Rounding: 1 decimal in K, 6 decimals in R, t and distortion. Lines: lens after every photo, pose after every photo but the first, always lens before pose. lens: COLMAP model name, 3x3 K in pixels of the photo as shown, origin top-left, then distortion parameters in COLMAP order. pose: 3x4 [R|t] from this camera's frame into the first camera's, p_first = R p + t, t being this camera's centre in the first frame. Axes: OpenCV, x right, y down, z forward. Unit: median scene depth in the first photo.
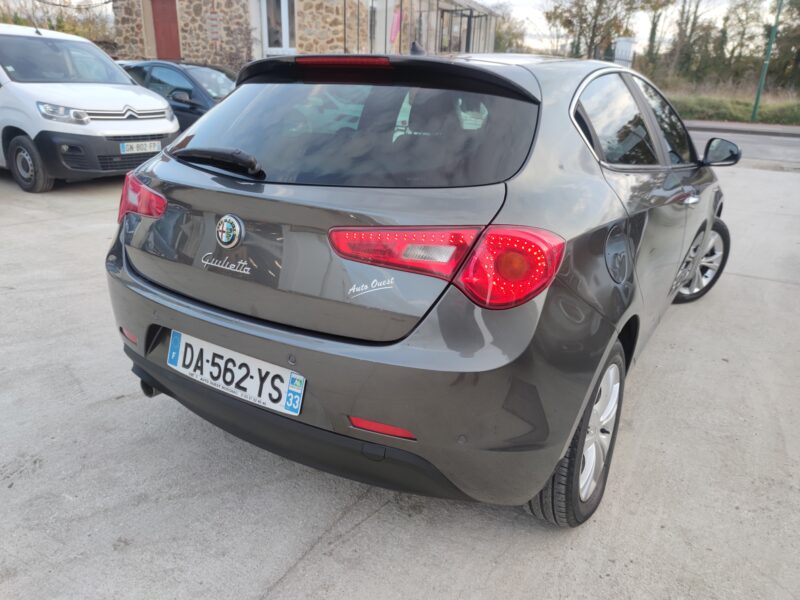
lens RADIAL K [[587.5, 0, 393.9], [0, 587.5, 301.1], [0, 0, 1]] dist [0.045535, -0.033509]
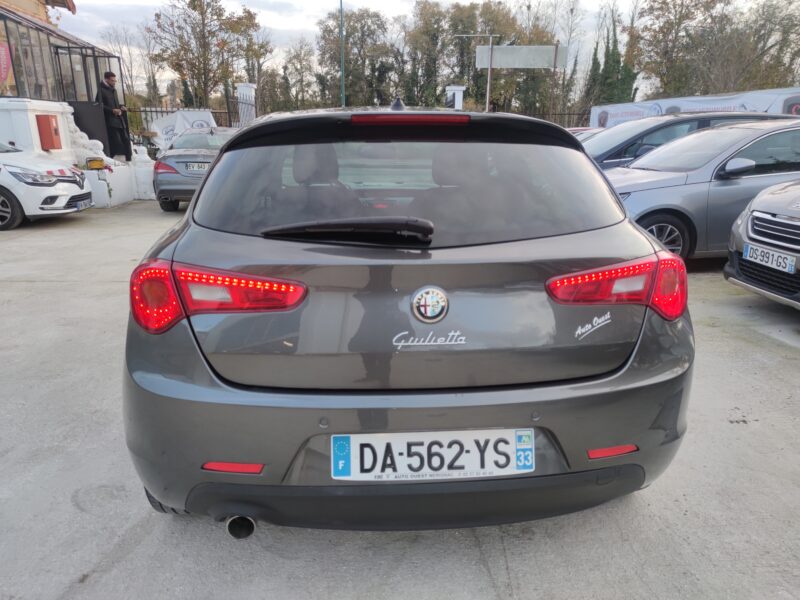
lens RADIAL K [[583.1, 0, 393.1], [0, 583.1, 306.6], [0, 0, 1]] dist [0.063269, -0.049696]
pose [[0.801007, -0.195875, 0.565704, -0.790459], [0.224479, 0.974284, 0.019495, -0.135983], [-0.554975, 0.111373, 0.824378, 0.261147]]
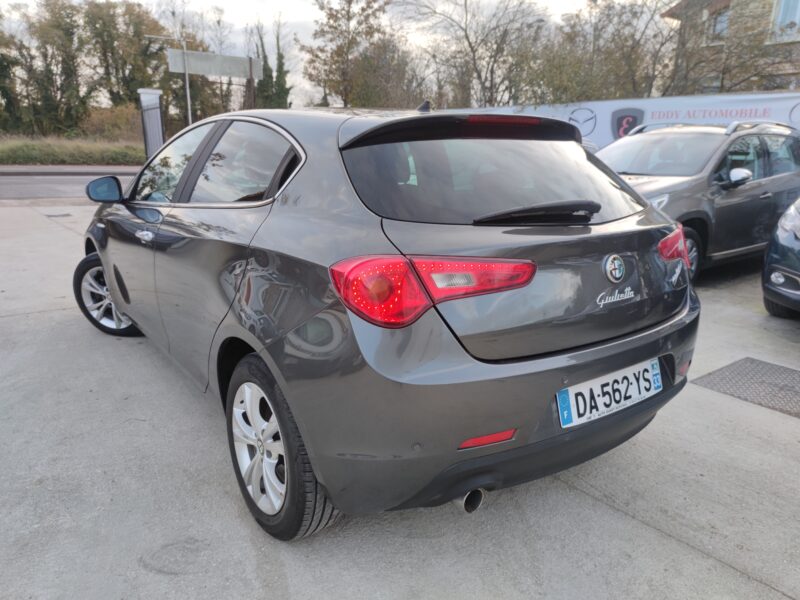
lens RADIAL K [[587.5, 0, 393.9], [0, 587.5, 301.1], [0, 0, 1]] dist [0.045535, -0.033509]
pose [[0.374885, -0.259569, 0.889992, -1.384232], [0.313918, 0.938834, 0.141585, -0.332393], [-0.872306, 0.226306, 0.433438, 0.833196]]
